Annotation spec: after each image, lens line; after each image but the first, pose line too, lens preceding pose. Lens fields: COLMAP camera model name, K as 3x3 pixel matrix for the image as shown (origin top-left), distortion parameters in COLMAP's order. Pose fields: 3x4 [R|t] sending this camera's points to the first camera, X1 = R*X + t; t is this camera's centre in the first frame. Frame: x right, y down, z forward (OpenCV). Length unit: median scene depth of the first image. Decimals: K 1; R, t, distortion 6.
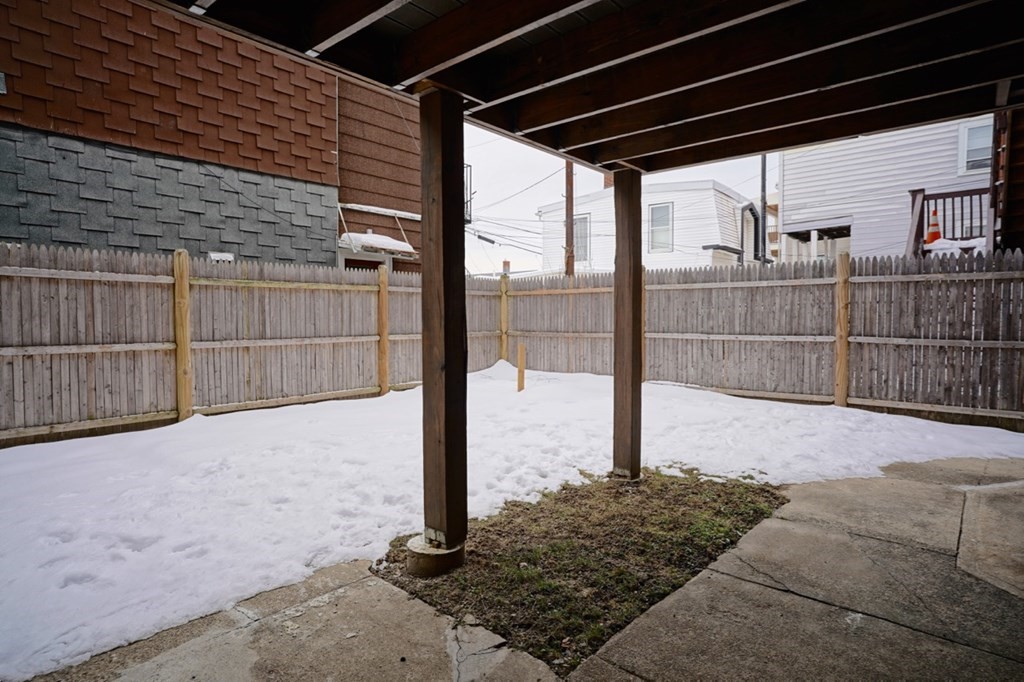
lens RADIAL K [[557.7, 0, 512.0], [0, 557.7, 341.0], [0, 0, 1]] dist [-0.054267, 0.038953]
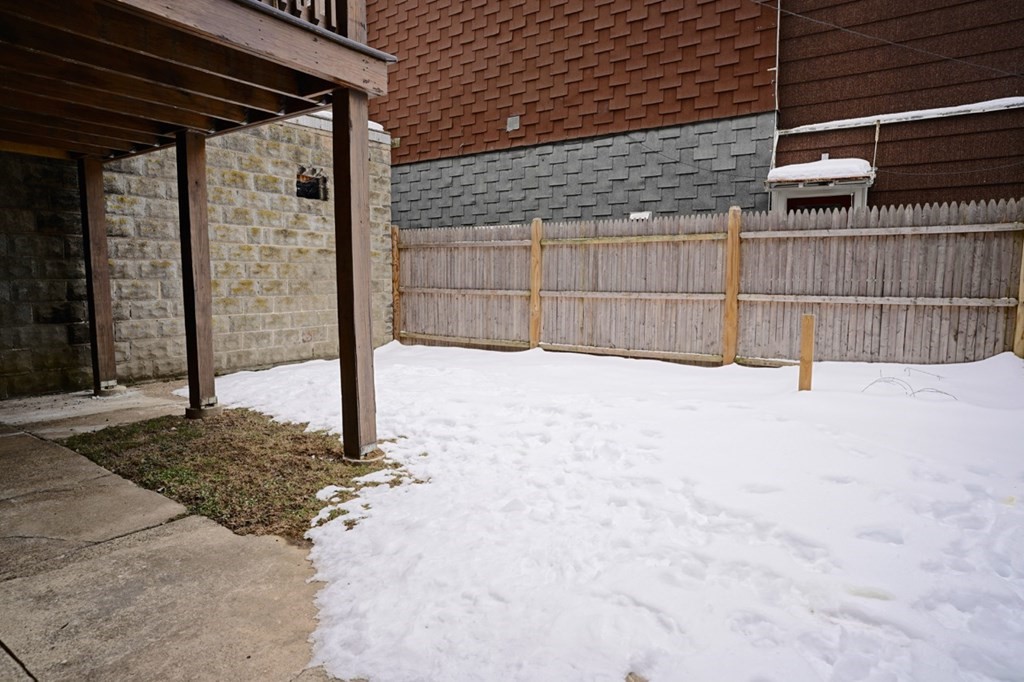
lens RADIAL K [[557.7, 0, 512.0], [0, 557.7, 341.0], [0, 0, 1]] dist [-0.054267, 0.038953]
pose [[0.149694, 0.120070, -0.981415, 0.578843], [-0.041764, 0.992481, 0.115054, -0.024341], [0.987850, 0.023765, 0.153583, 0.625787]]
